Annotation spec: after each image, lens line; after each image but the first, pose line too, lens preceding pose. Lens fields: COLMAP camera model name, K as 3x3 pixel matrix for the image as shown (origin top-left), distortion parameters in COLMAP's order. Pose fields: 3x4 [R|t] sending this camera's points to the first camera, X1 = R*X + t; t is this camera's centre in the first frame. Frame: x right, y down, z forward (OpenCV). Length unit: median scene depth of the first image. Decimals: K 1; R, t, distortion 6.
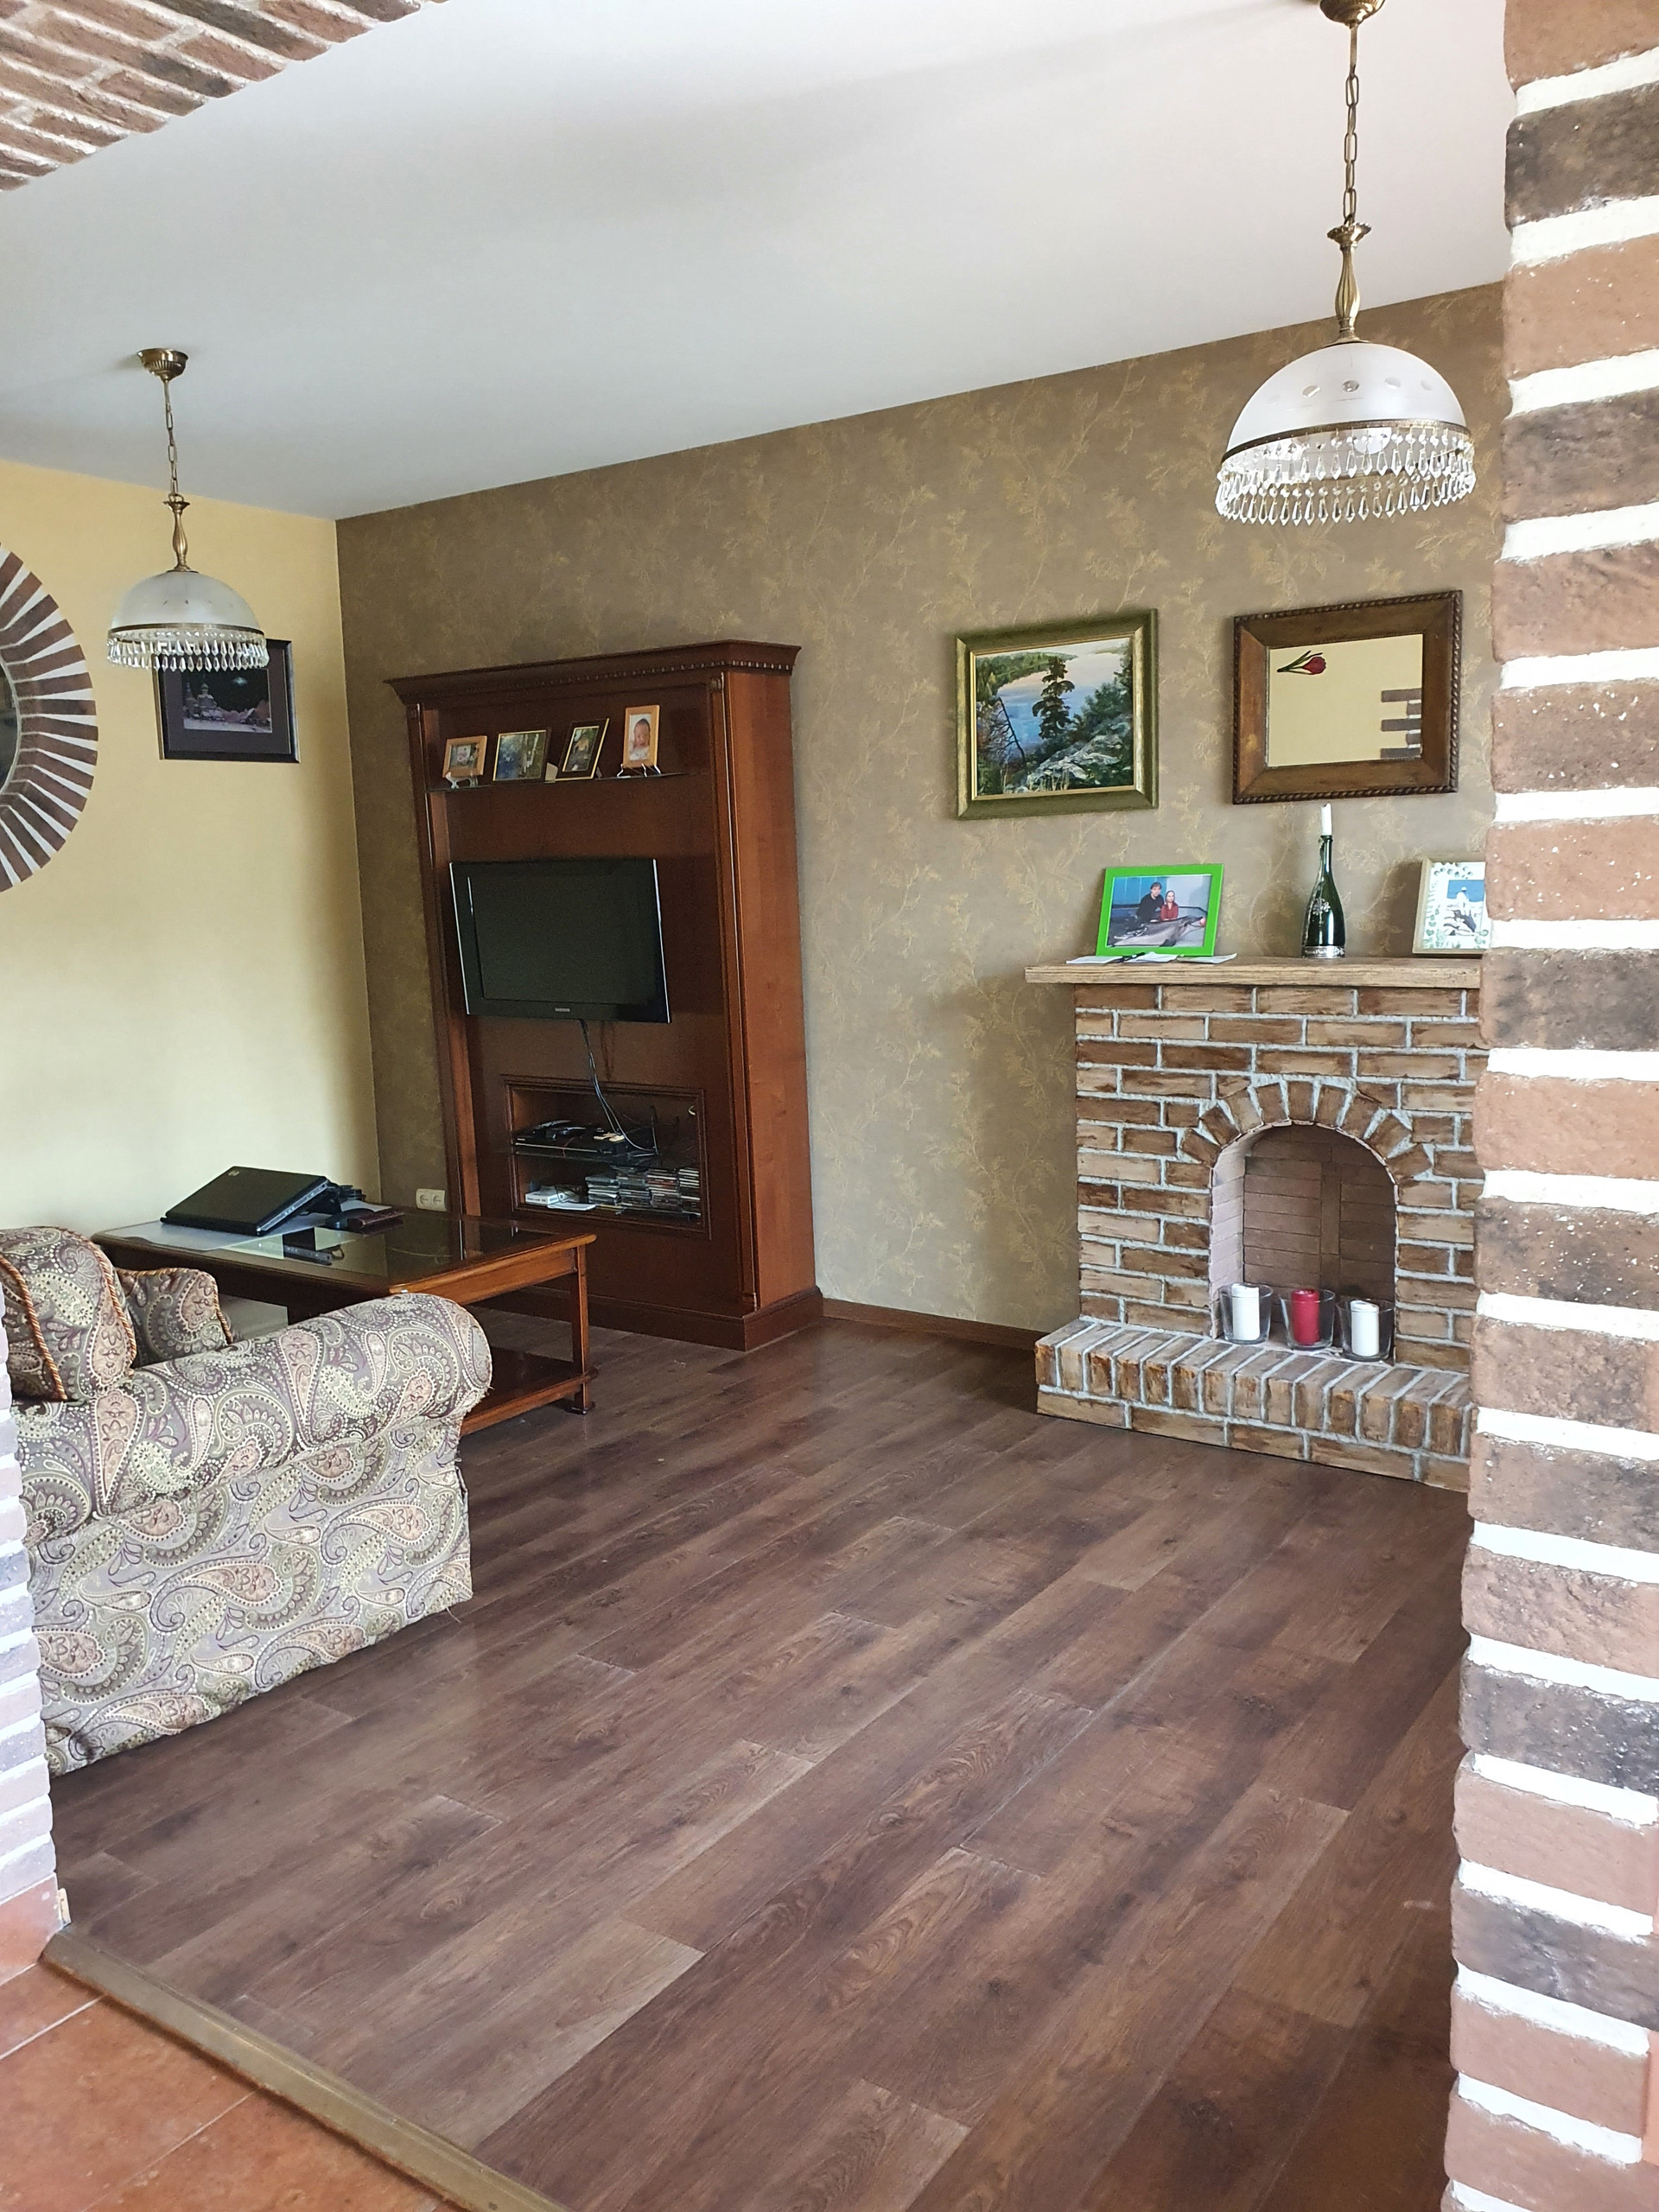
lens RADIAL K [[1715.4, 0, 831.4], [0, 1715.4, 1142.5], [0, 0, 1]] dist [0.198999, -0.553255]
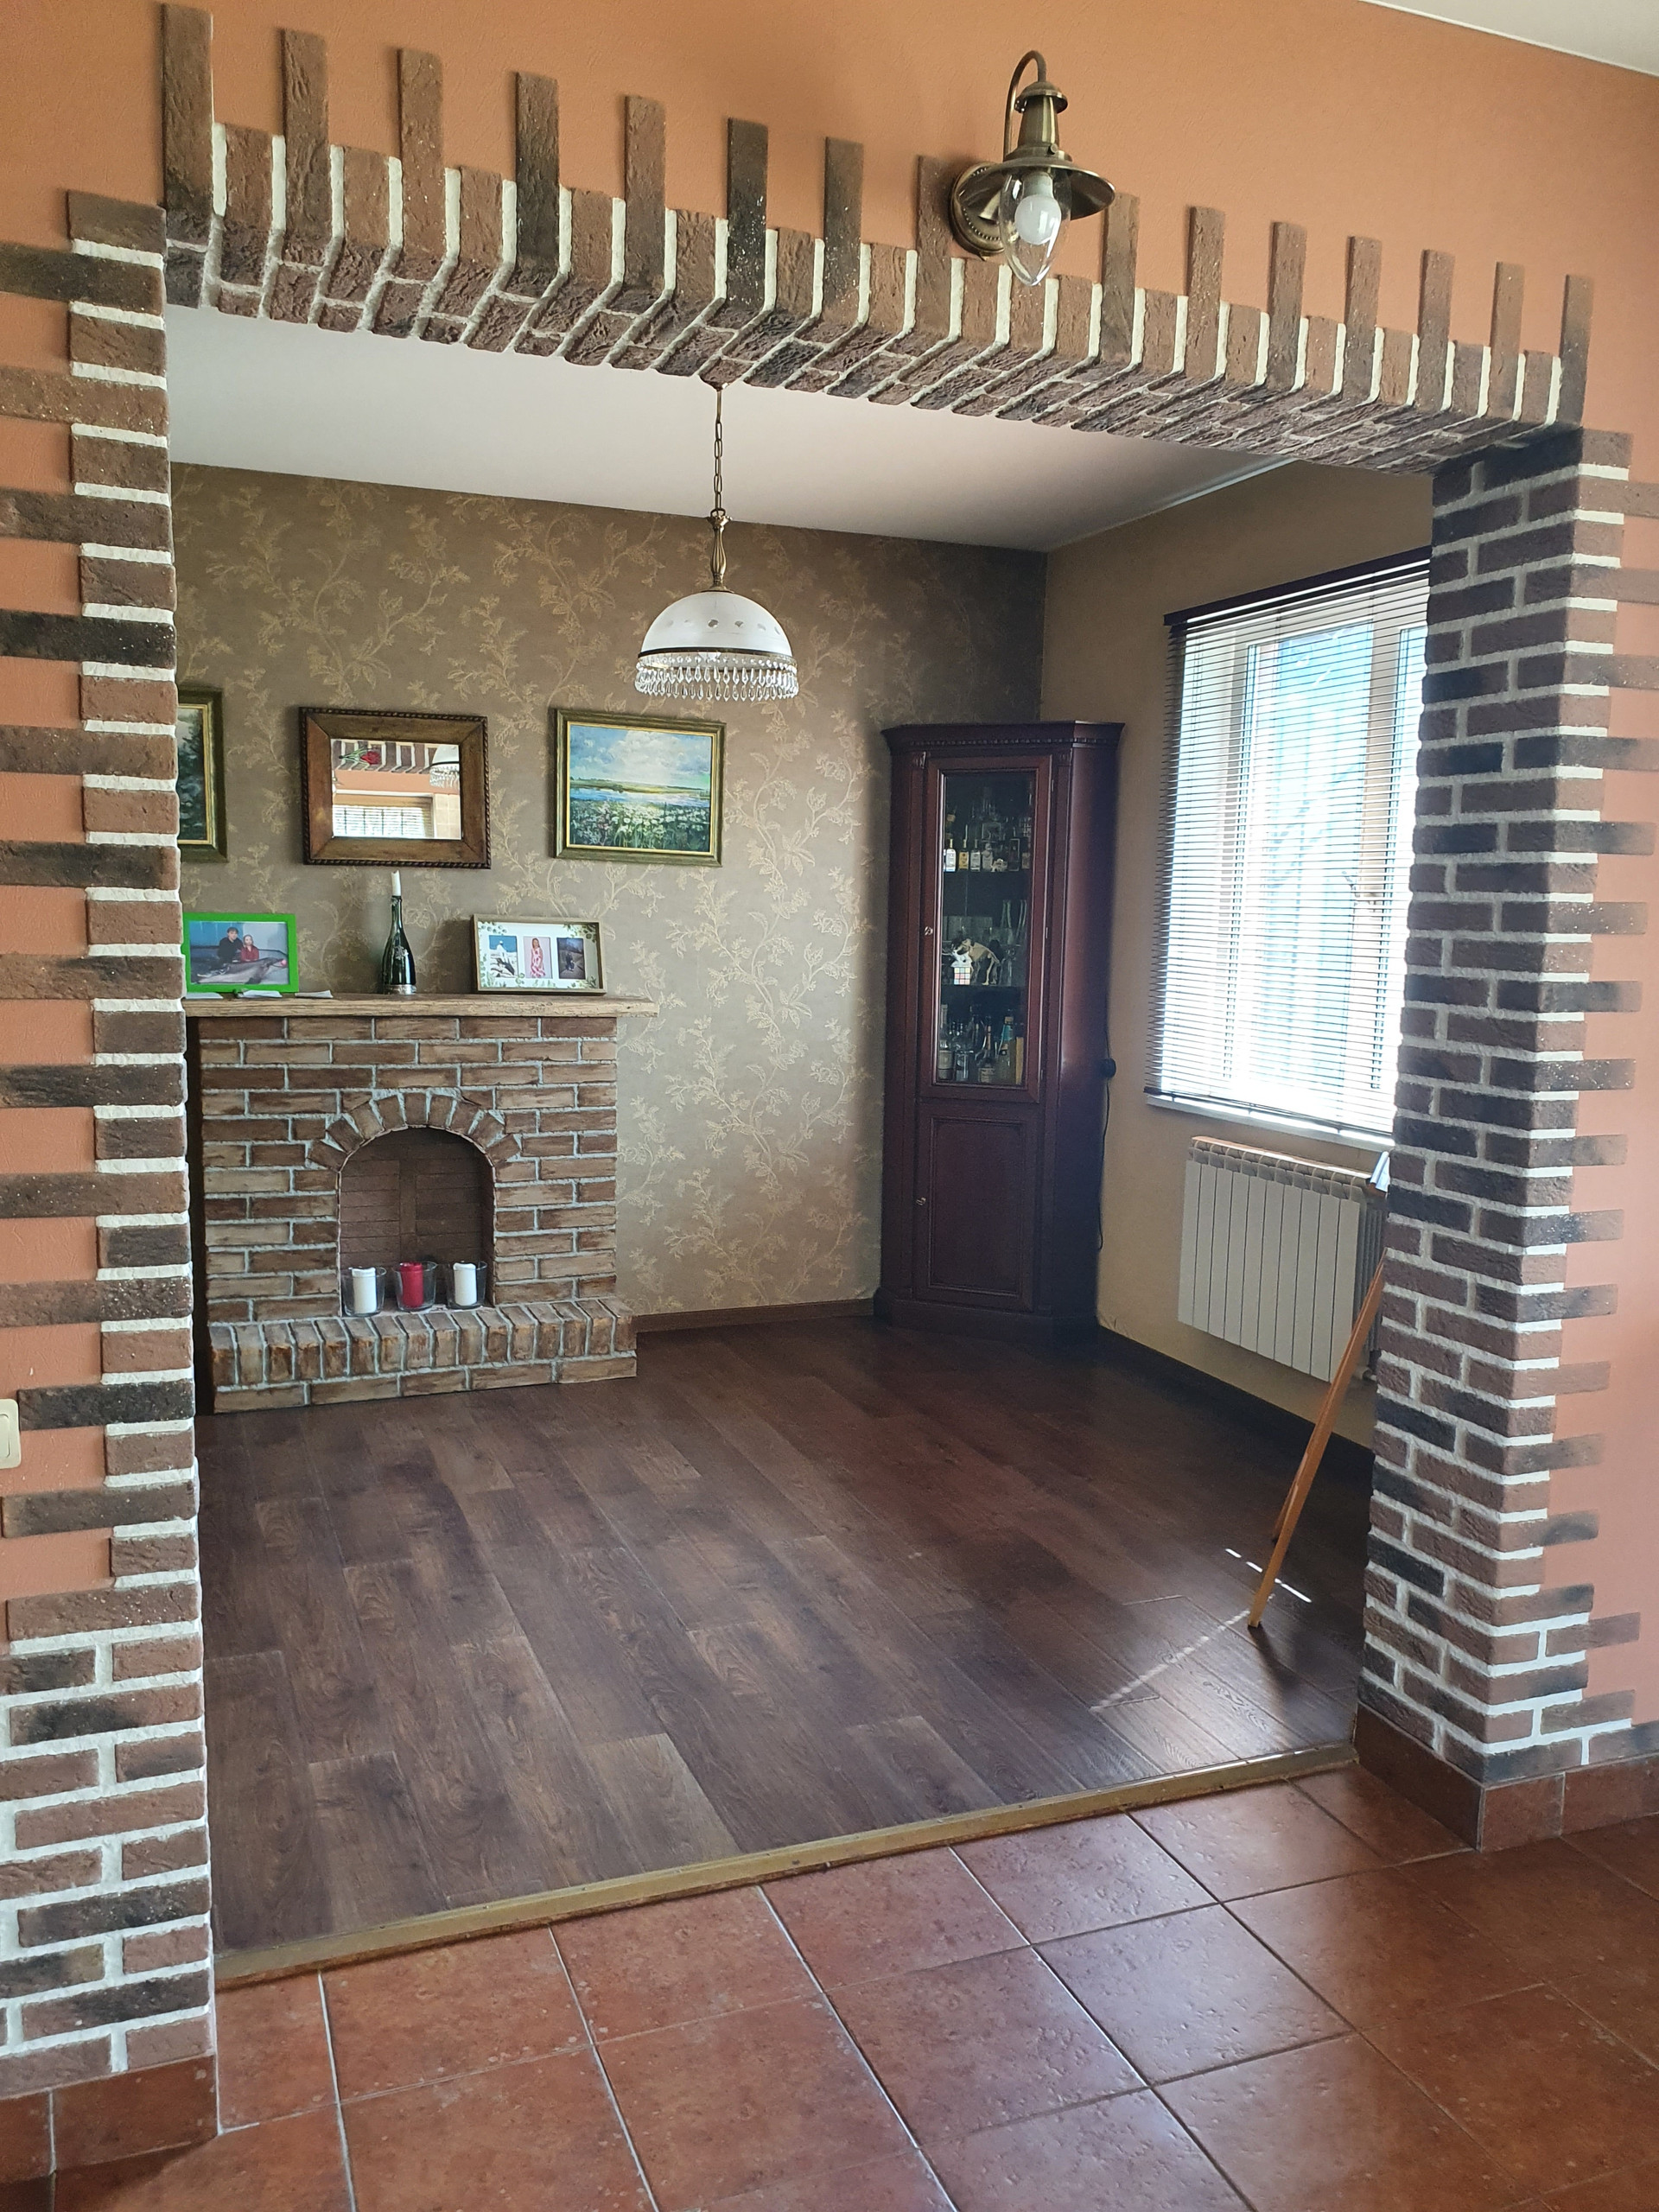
lens RADIAL K [[1710.6, 0, 831.1], [0, 1710.6, 1129.3], [0, 0, 1]] dist [0.148642, -0.339925]
pose [[0.558143, -0.071873, 0.826626, -0.573833], [0.096302, 0.995120, 0.021500, -0.007099], [-0.824137, 0.067605, 0.562341, 0.060931]]
